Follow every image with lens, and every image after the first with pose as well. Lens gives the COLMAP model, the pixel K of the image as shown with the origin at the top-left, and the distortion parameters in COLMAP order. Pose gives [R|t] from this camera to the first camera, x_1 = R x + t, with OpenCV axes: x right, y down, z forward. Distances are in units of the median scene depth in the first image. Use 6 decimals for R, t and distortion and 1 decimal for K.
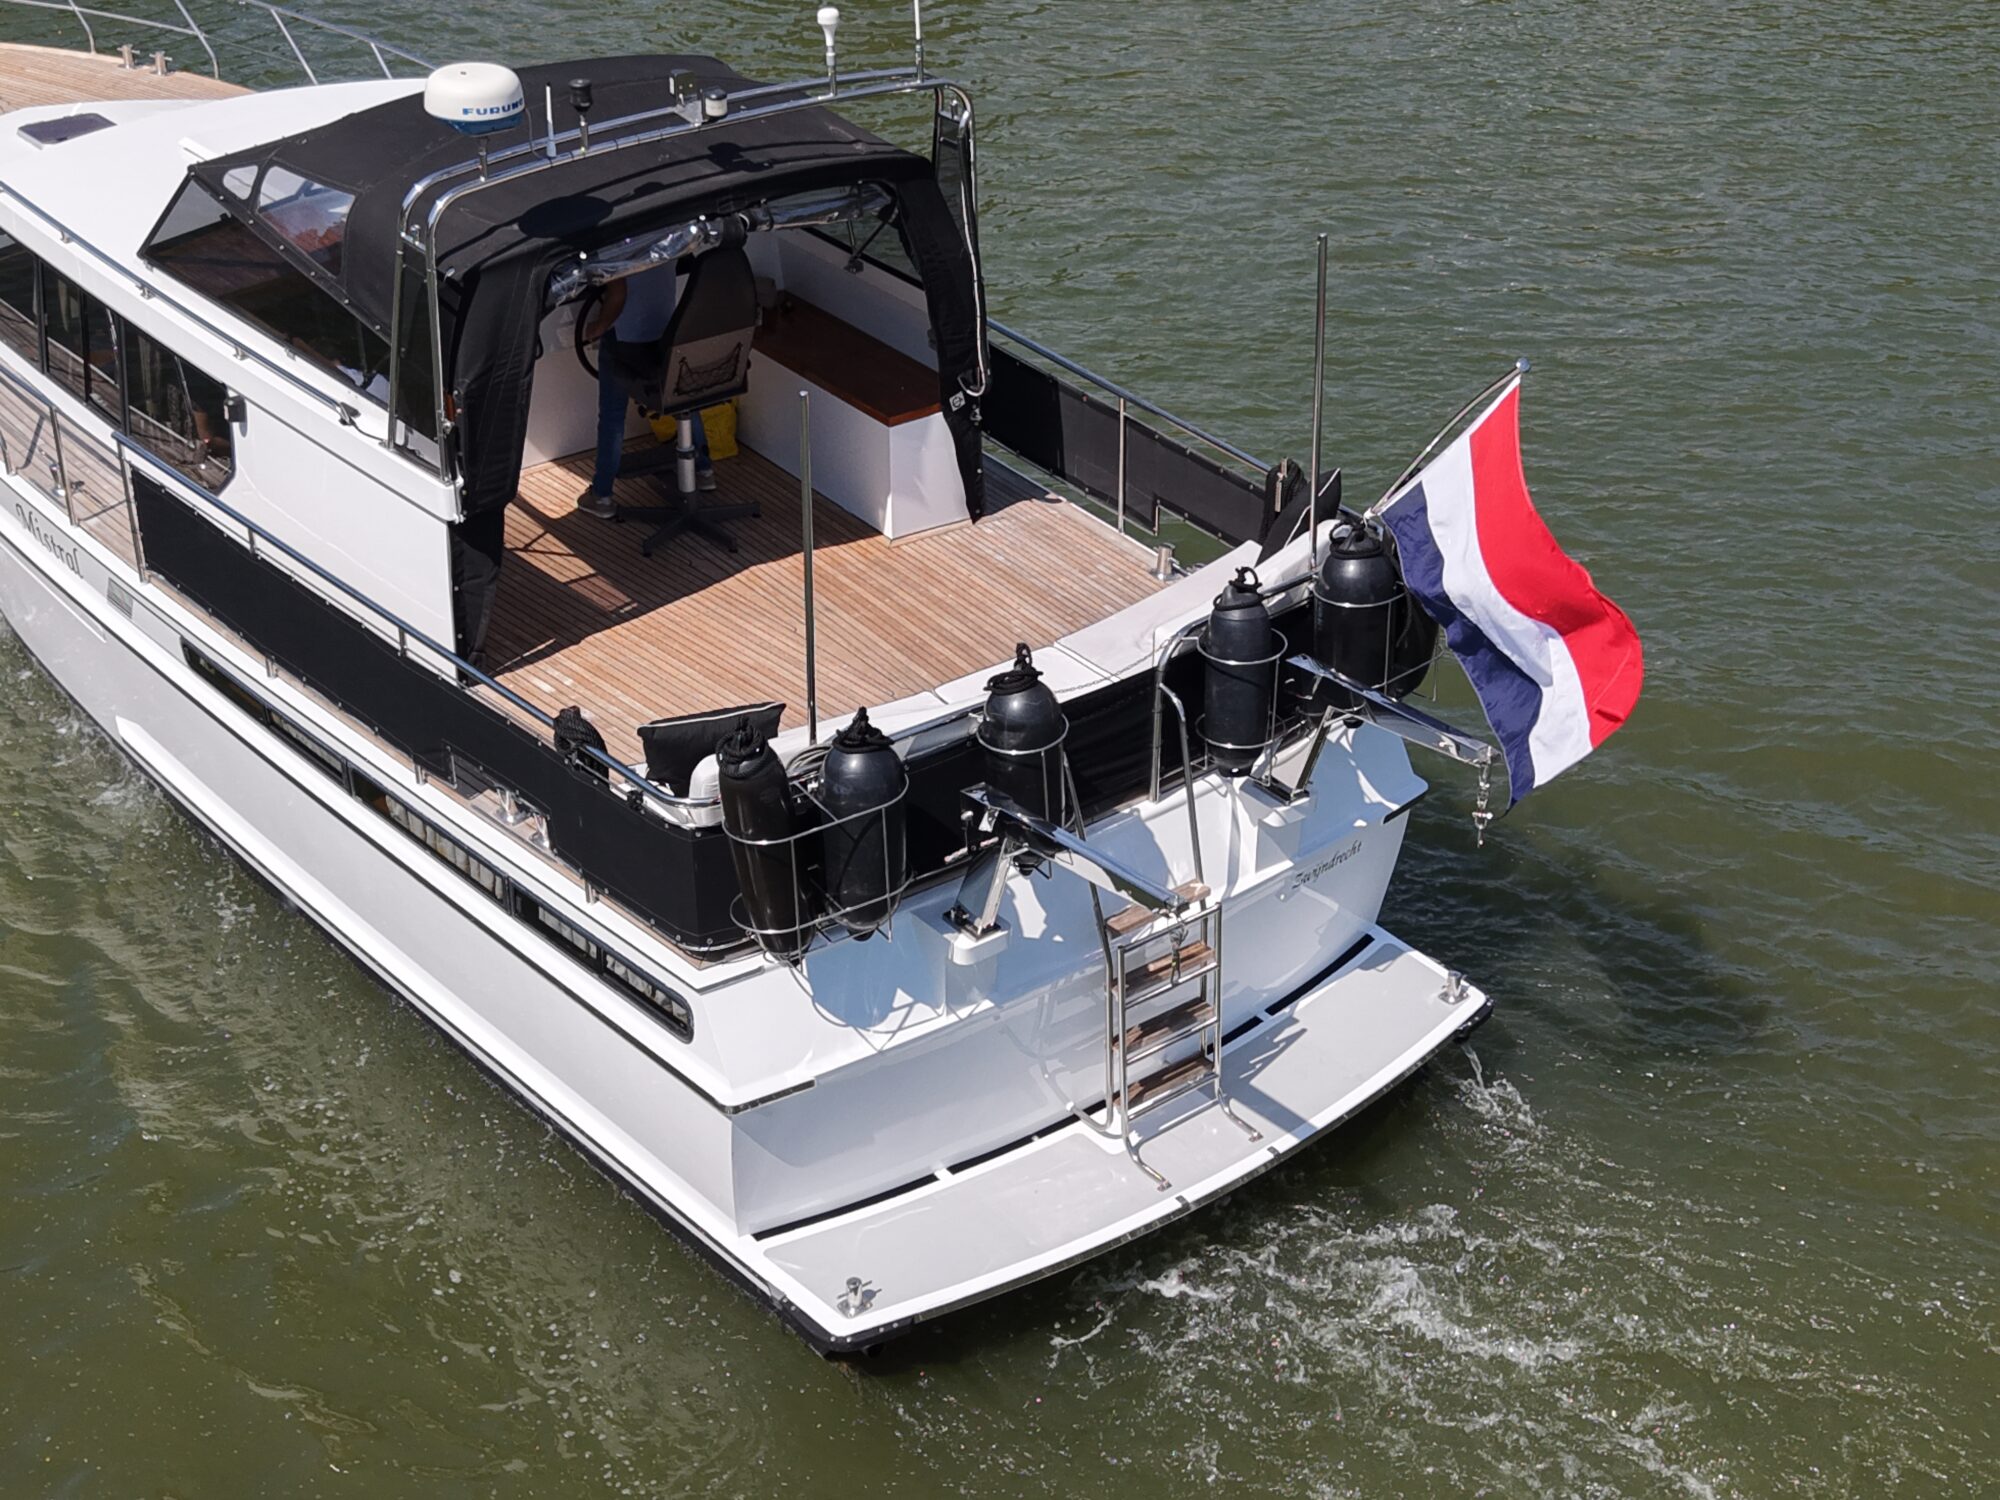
lens RADIAL K [[2758.3, 0, 1000.7], [0, 2758.3, 810.5], [0, 0, 1]] dist [0.222027, -0.762114]
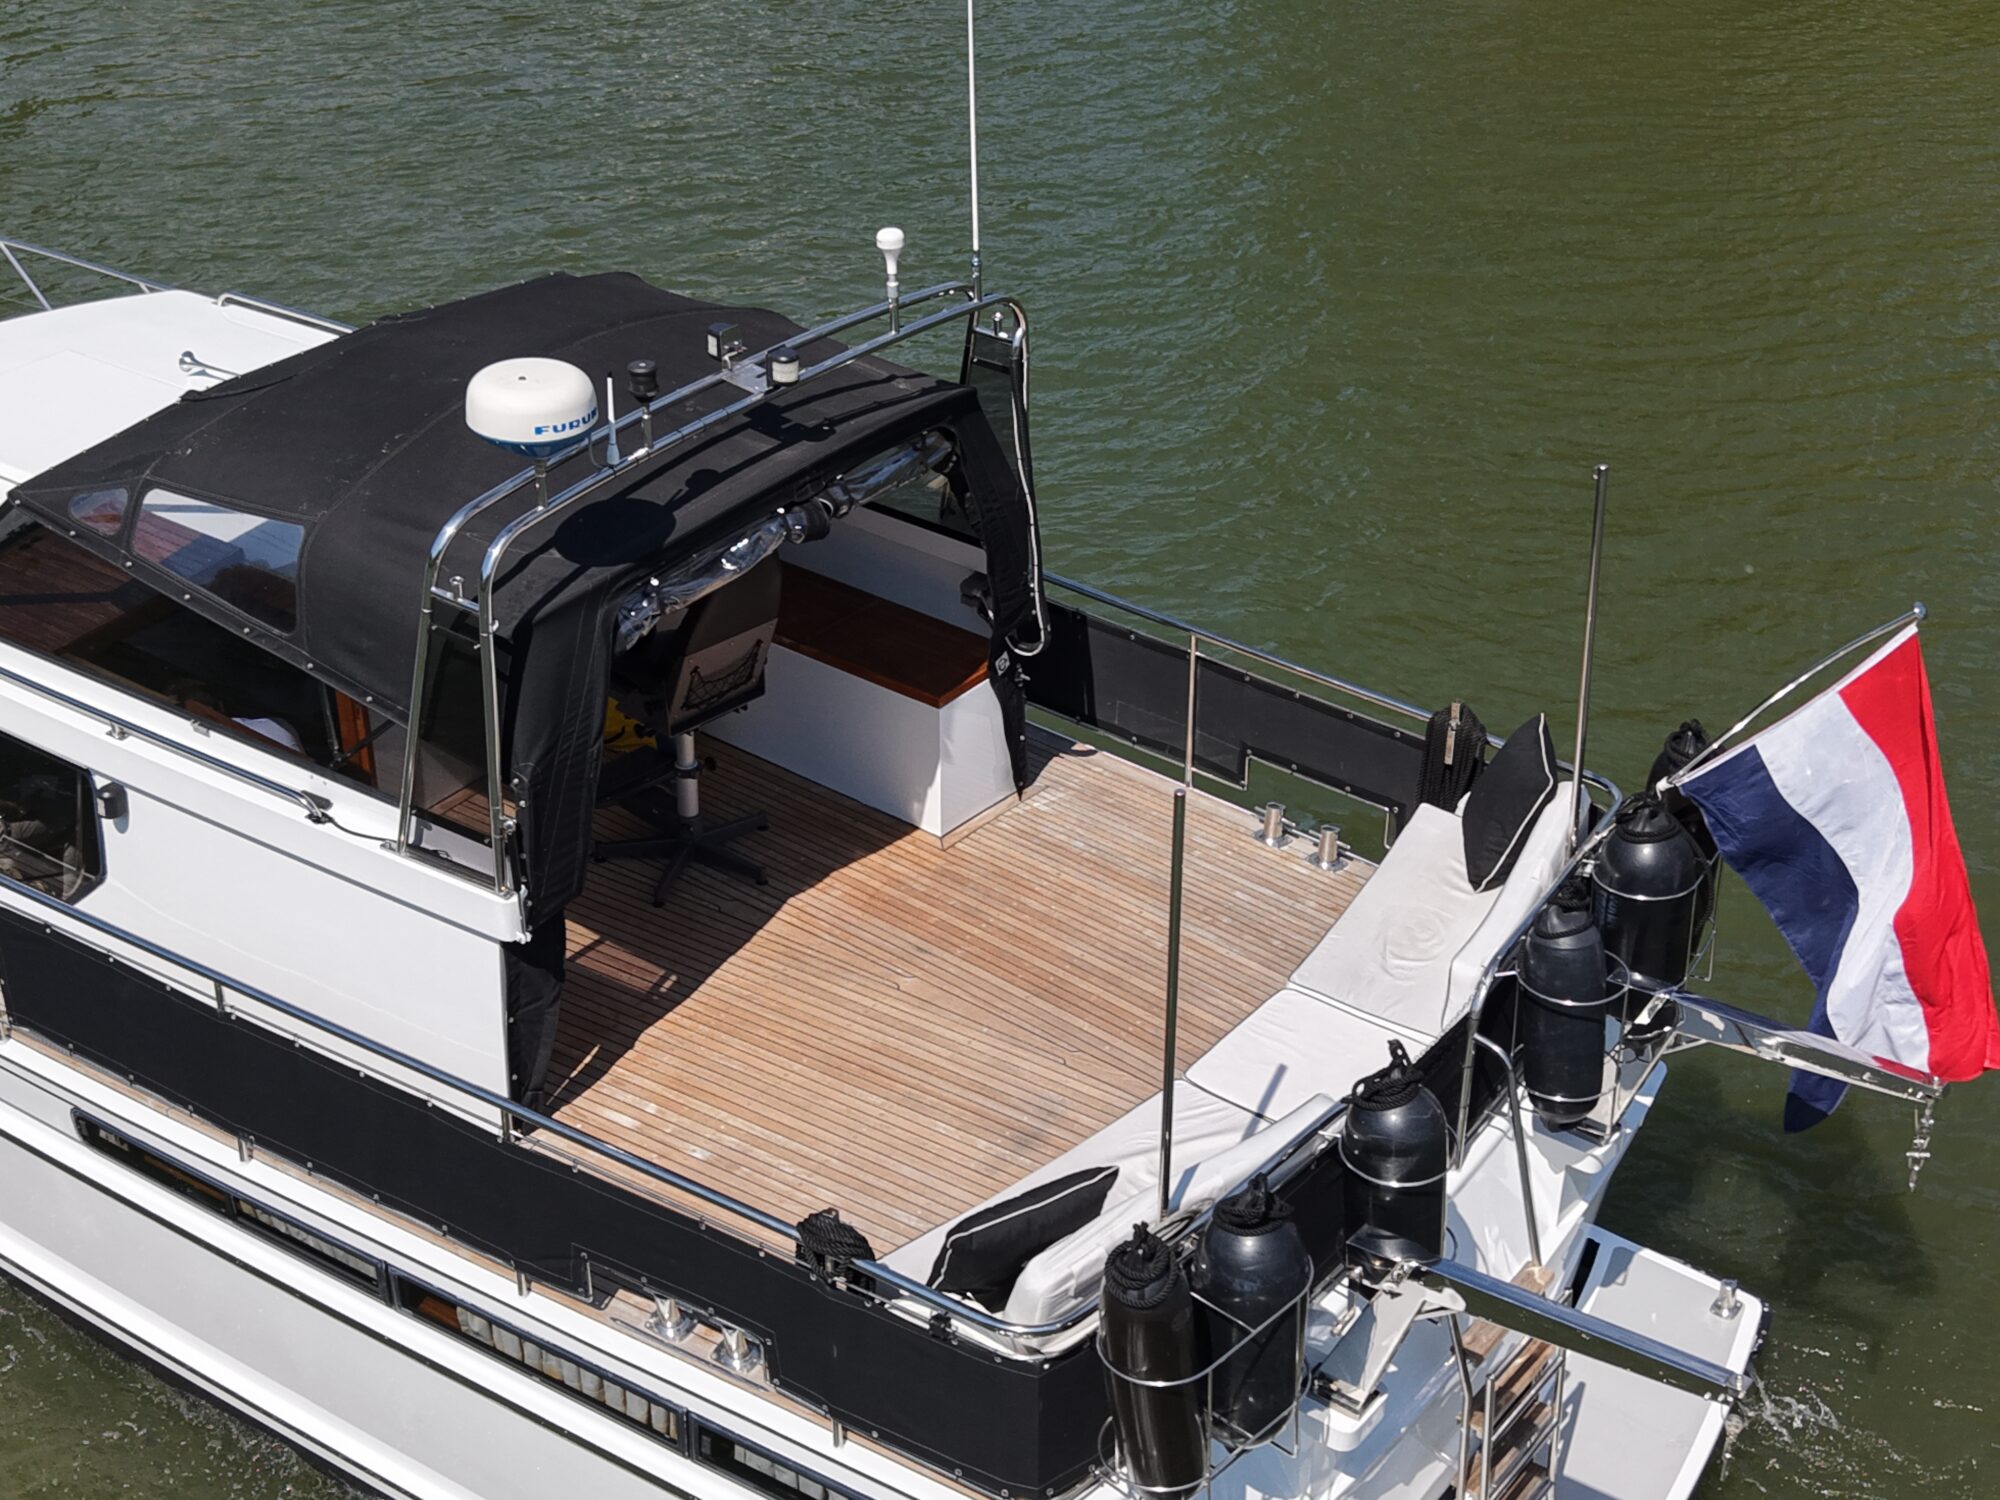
lens RADIAL K [[2758.3, 0, 1000.7], [0, 2758.3, 810.5], [0, 0, 1]] dist [0.222027, -0.762114]
pose [[0.965933, -0.134344, 0.221192, -0.225310], [0.134343, 0.990820, 0.015118, -0.129428], [-0.221192, 0.015112, 0.975113, 0.222999]]
